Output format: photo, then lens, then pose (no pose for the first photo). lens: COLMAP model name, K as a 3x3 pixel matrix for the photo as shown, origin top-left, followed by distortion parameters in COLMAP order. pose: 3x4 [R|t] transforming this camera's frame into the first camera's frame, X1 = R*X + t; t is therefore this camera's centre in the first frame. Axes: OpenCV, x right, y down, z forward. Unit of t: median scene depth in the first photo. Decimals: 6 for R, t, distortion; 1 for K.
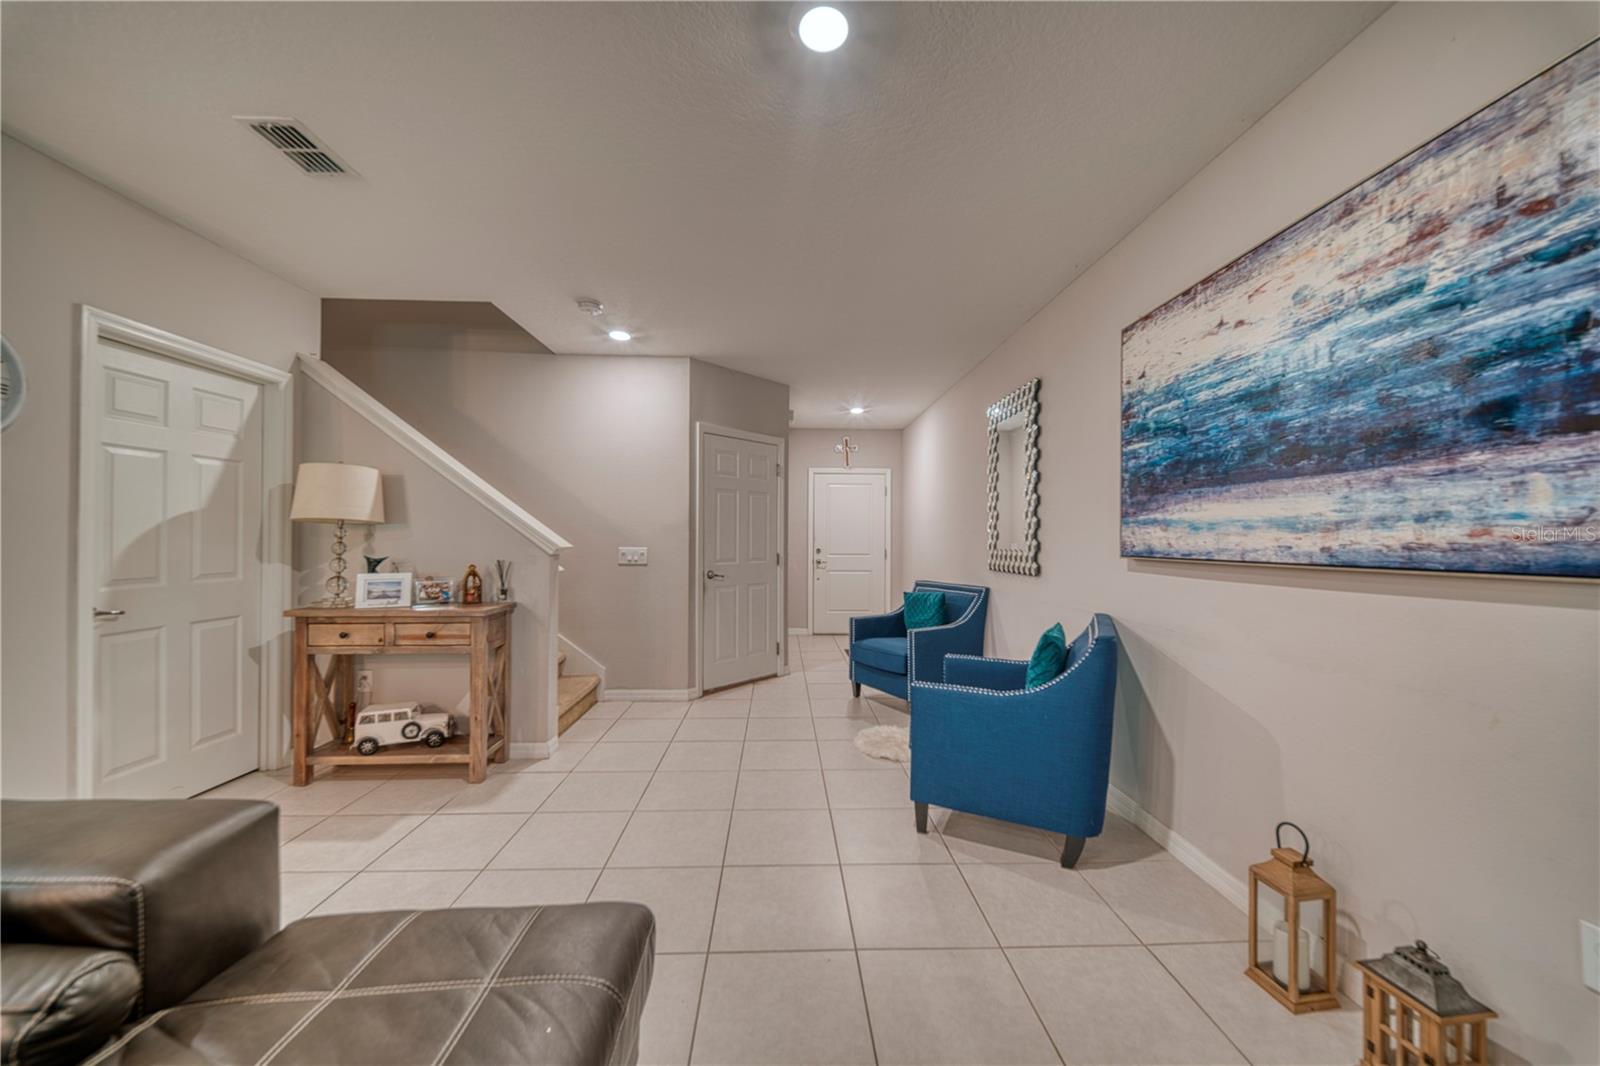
lens RADIAL K [[562.8, 0, 800.0], [0, 562.8, 533.0], [0, 0, 1]] dist [-0.000551, -0.003285]
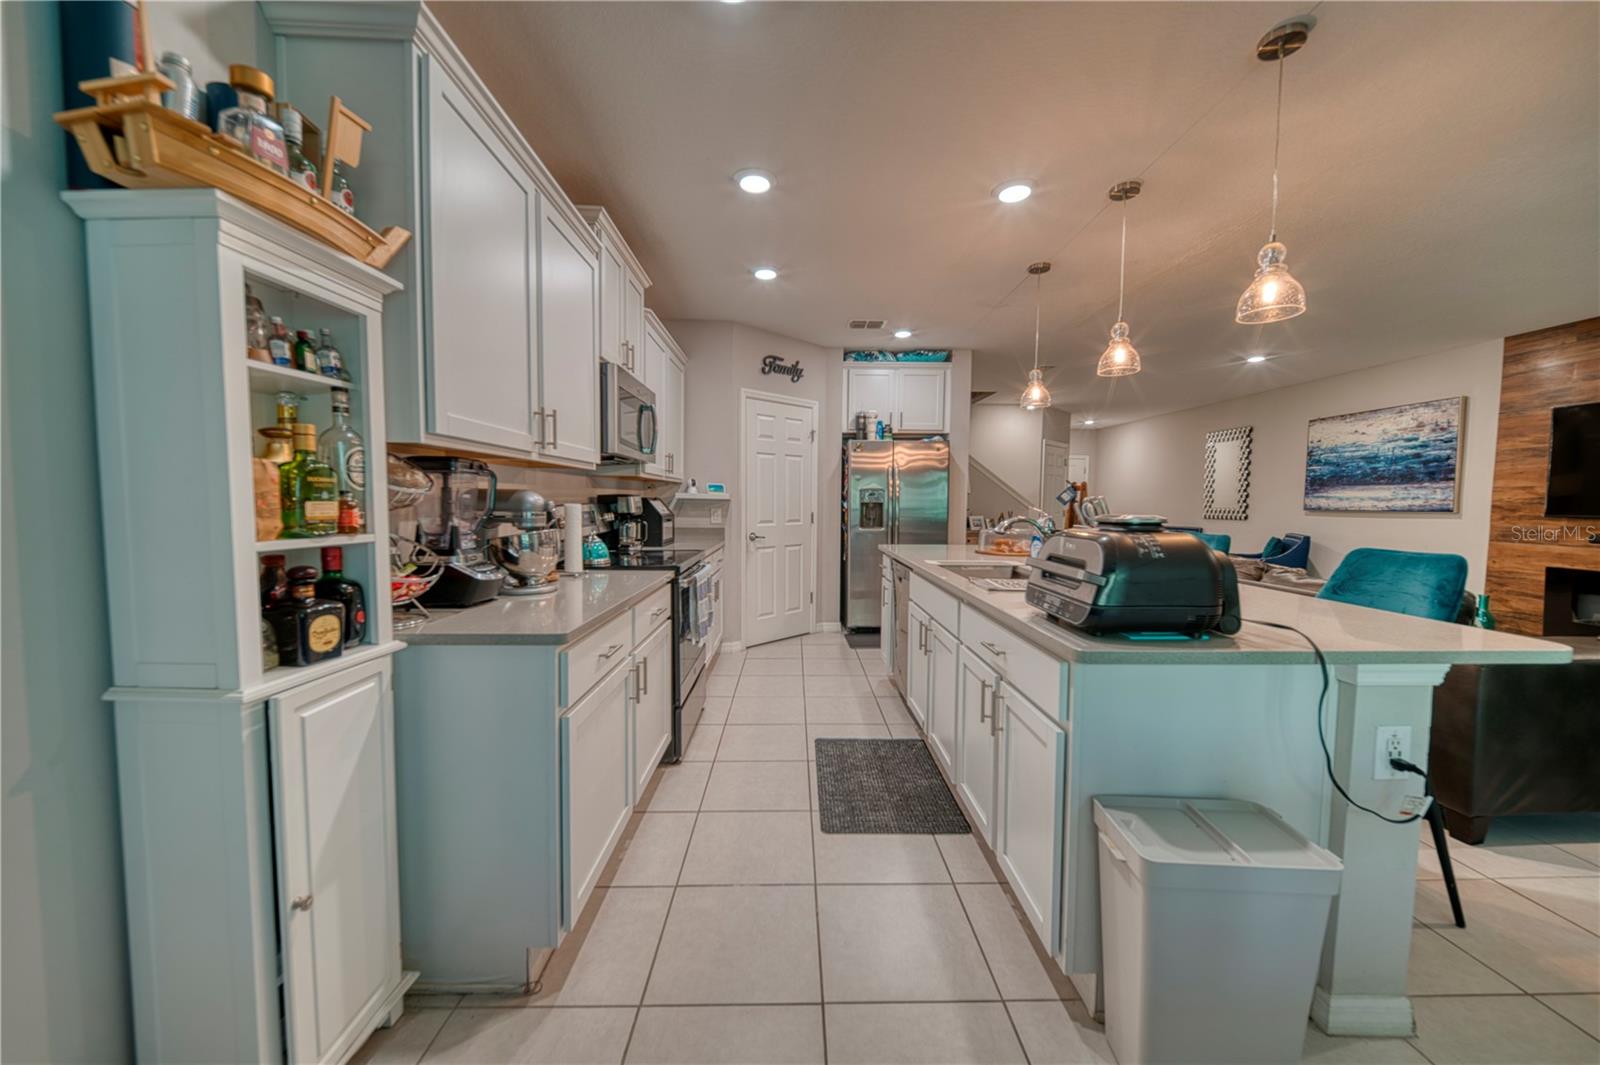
lens RADIAL K [[584.9, 0, 800.0], [0, 584.9, 532.5], [0, 0, 1]] dist [0.011101, -0.007242]
pose [[0.999750, 0.004332, -0.021949, -2.579501], [-0.002872, 0.997808, 0.066110, -0.038878], [0.022187, -0.066031, 0.997571, -2.677294]]
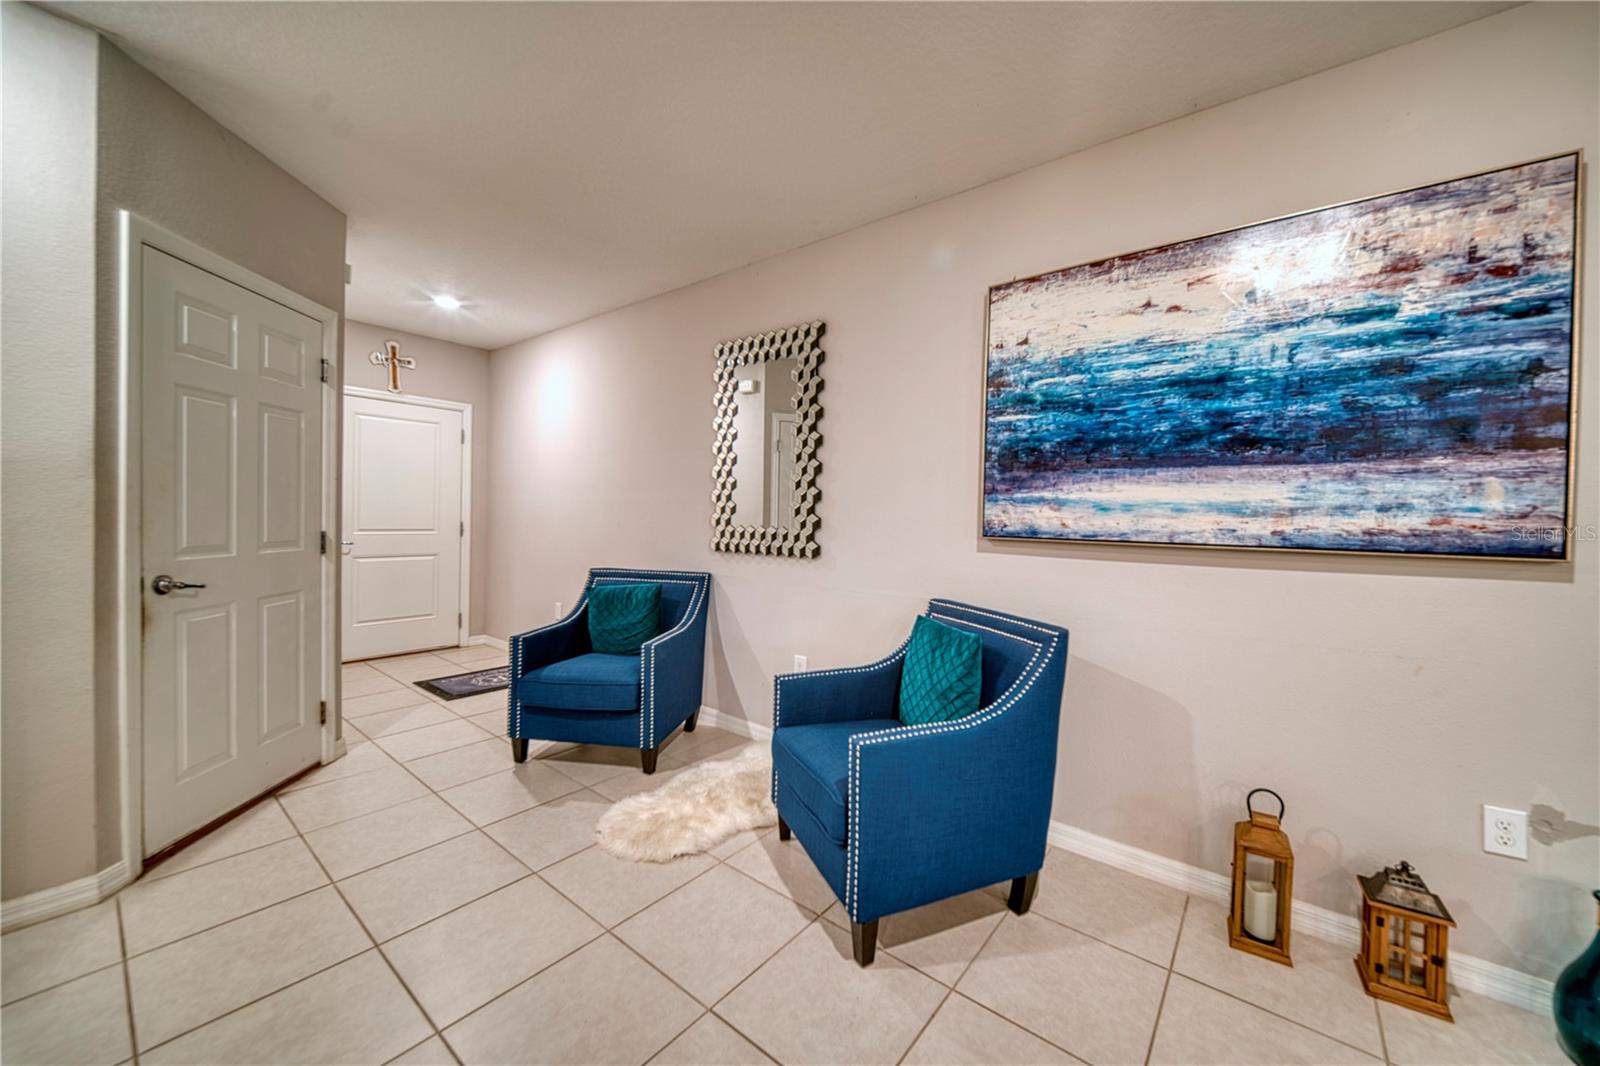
lens RADIAL K [[584.8, 0, 827.2], [0, 584.8, 525.8], [0, 0, 1]] dist [0.011761, -0.007584]
pose [[0.636749, -0.002159, 0.771068, -0.500961], [-0.028326, 0.999256, 0.026189, 0.009470], [-0.770551, -0.038517, 0.636214, 0.914986]]
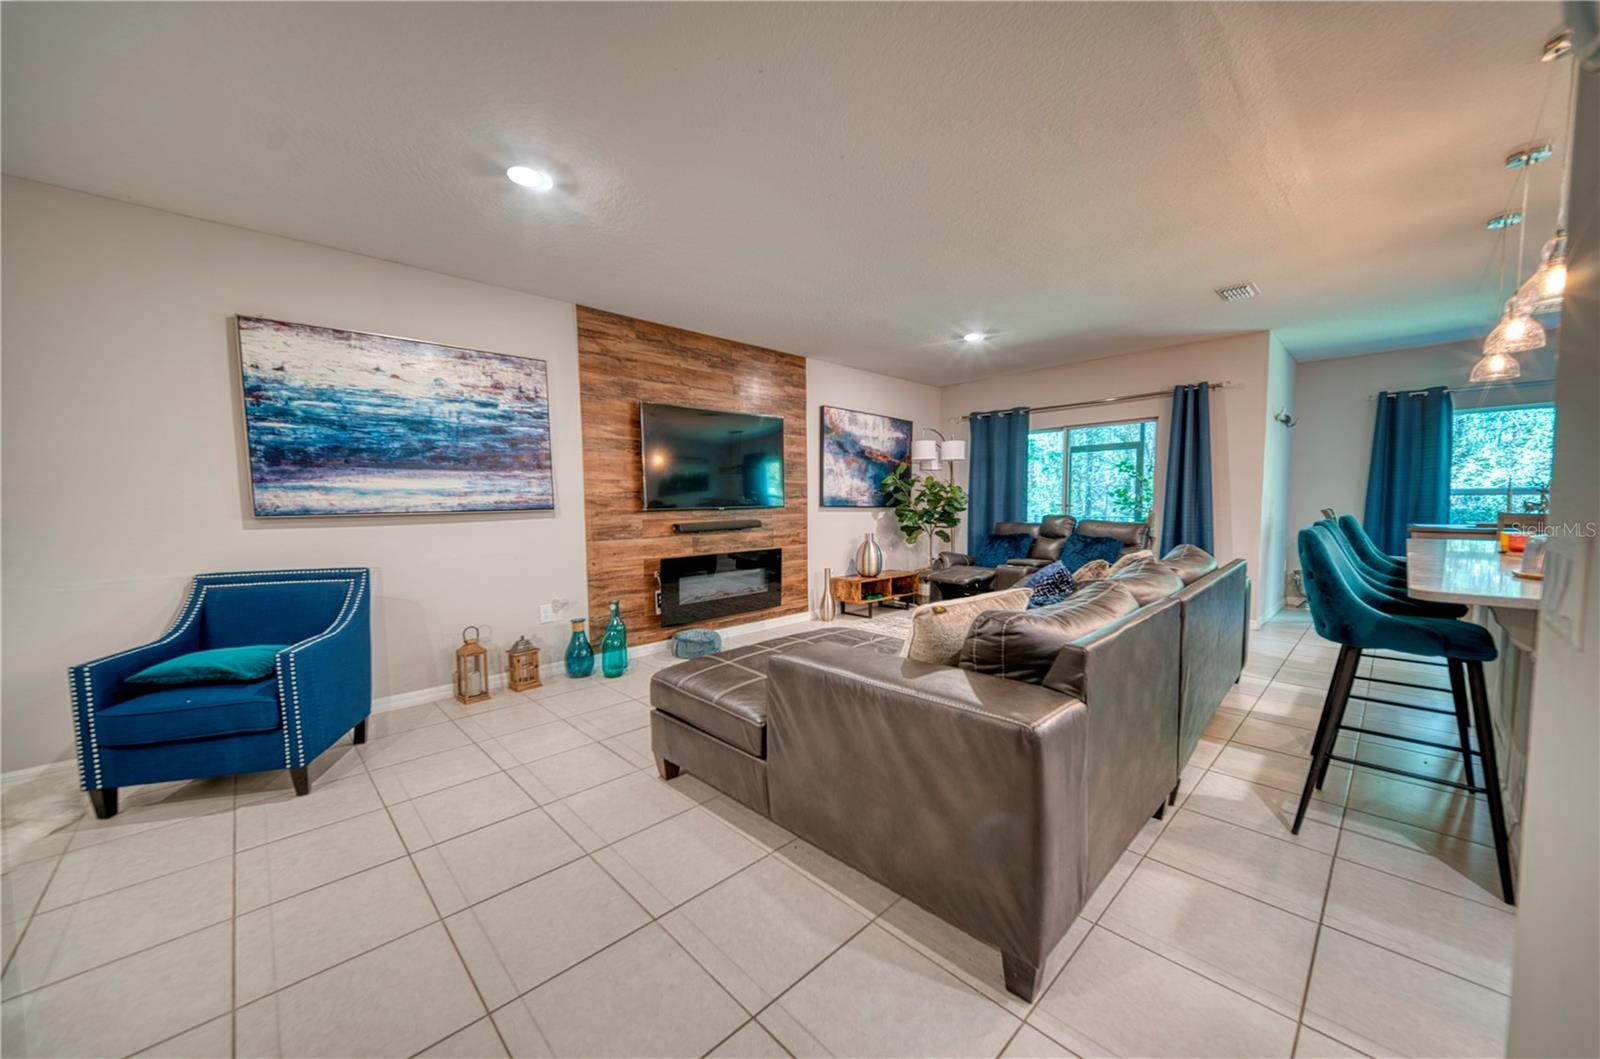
lens RADIAL K [[568.9, 0, 794.4], [0, 568.9, 545.6], [0, 0, 1]] dist [0.000970, -0.006878]
pose [[-0.663500, -0.050314, 0.746483, -1.602136], [0.005076, 0.997411, 0.071739, 0.036375], [-0.748159, 0.051388, -0.661526, 1.462077]]
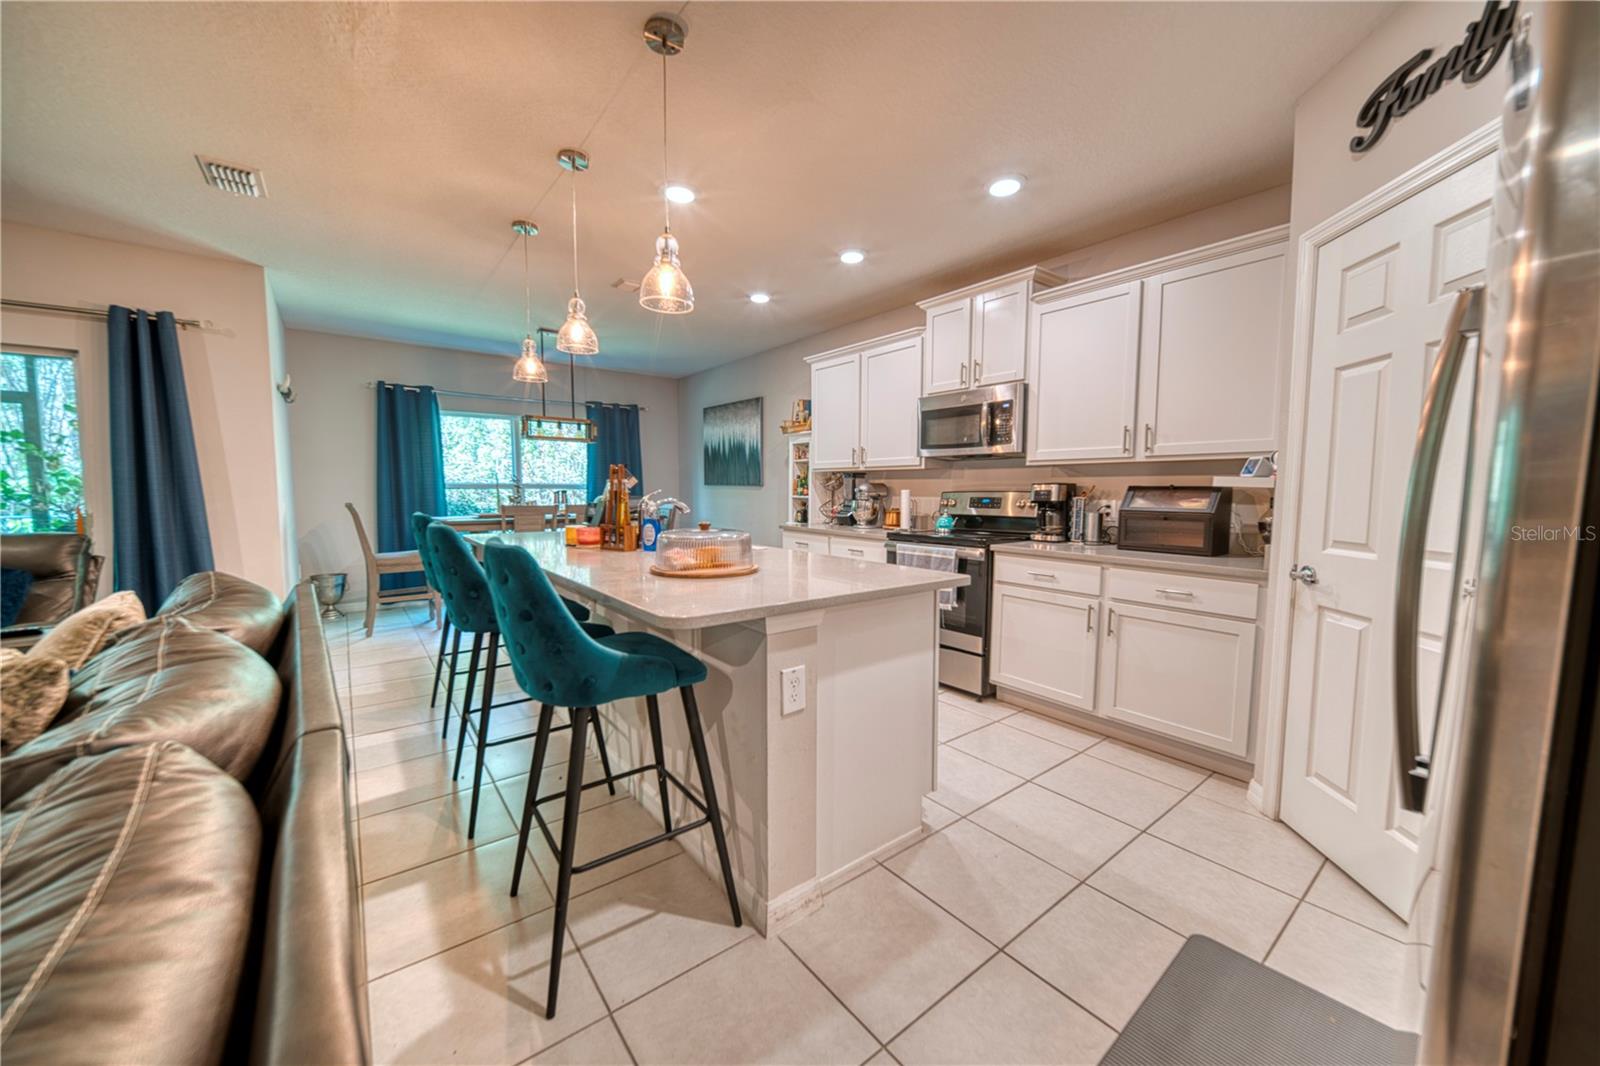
lens RADIAL K [[584.9, 0, 800.0], [0, 584.9, 533.0], [0, 0, 1]] dist [0.011101, -0.007242]
pose [[-0.806640, 0.041894, -0.589556, -1.266020], [0.001368, 0.997614, 0.069021, 0.022293], [0.591041, 0.054868, -0.804773, 0.710267]]
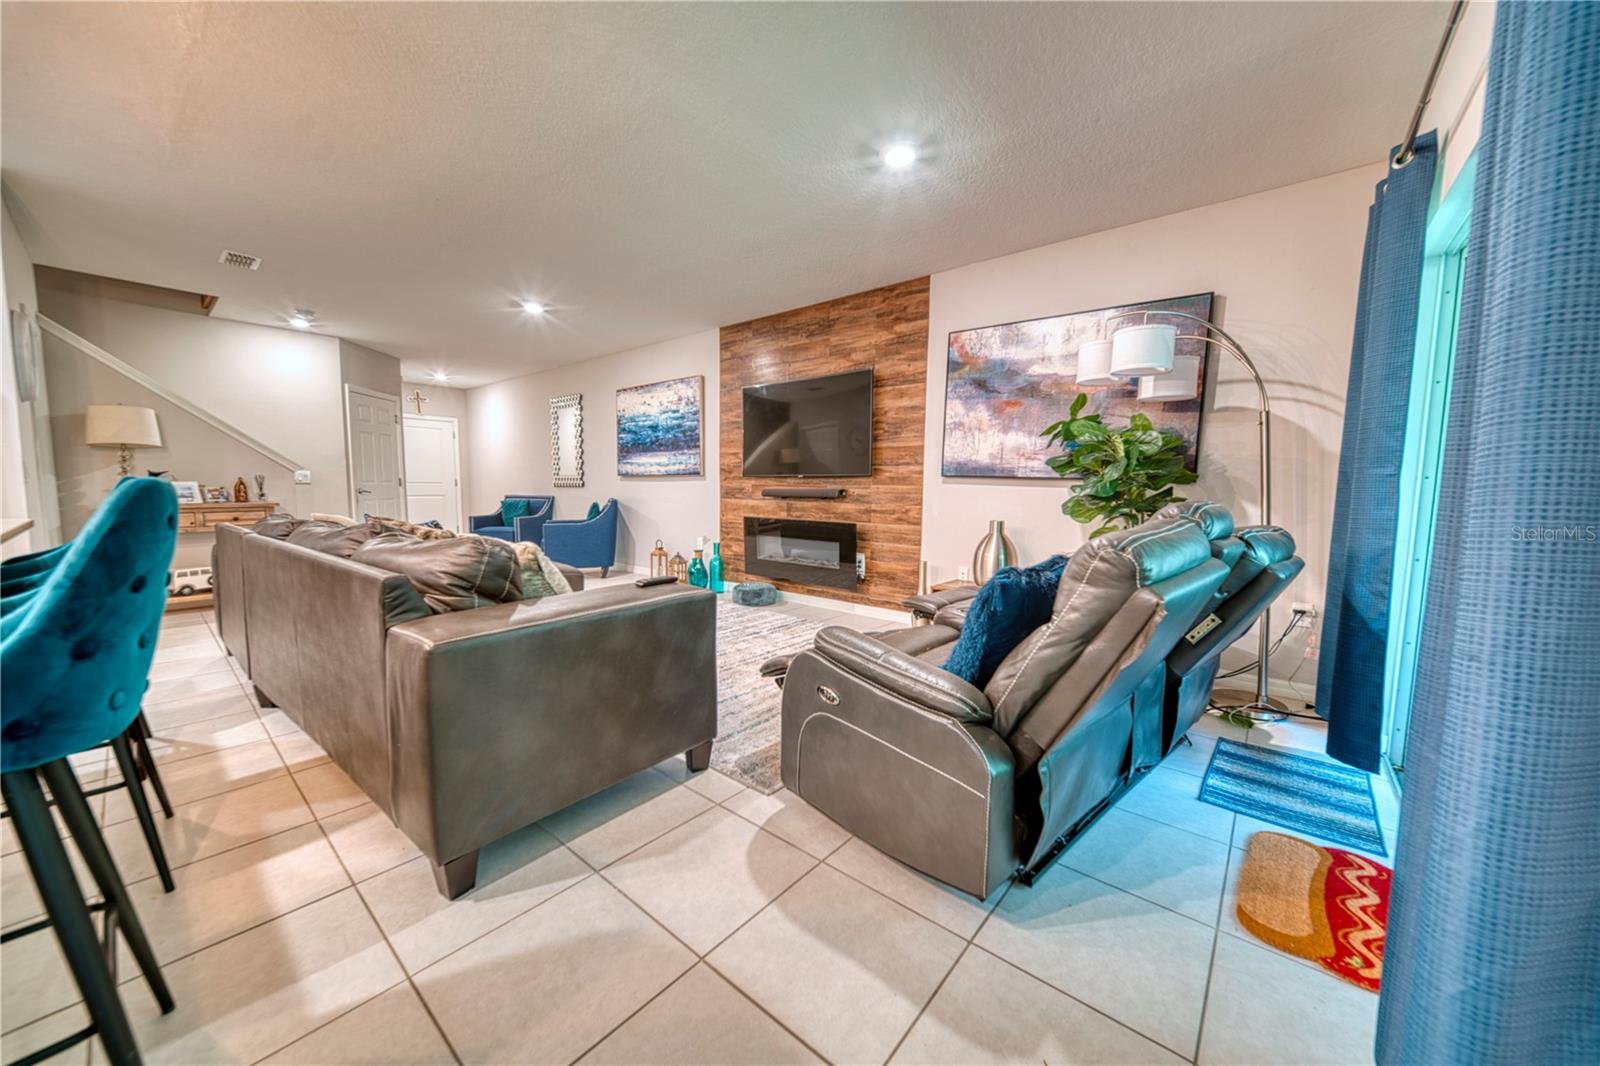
lens RADIAL K [[571.8, 0, 800.0], [0, 571.8, 533.0], [0, 0, 1]] dist [0.016857, -0.006845]
pose [[0.673471, -0.059942, 0.736780, -1.382570], [-0.014410, 0.995453, 0.094158, 0.069577], [-0.739073, -0.074030, 0.669545, -2.361418]]
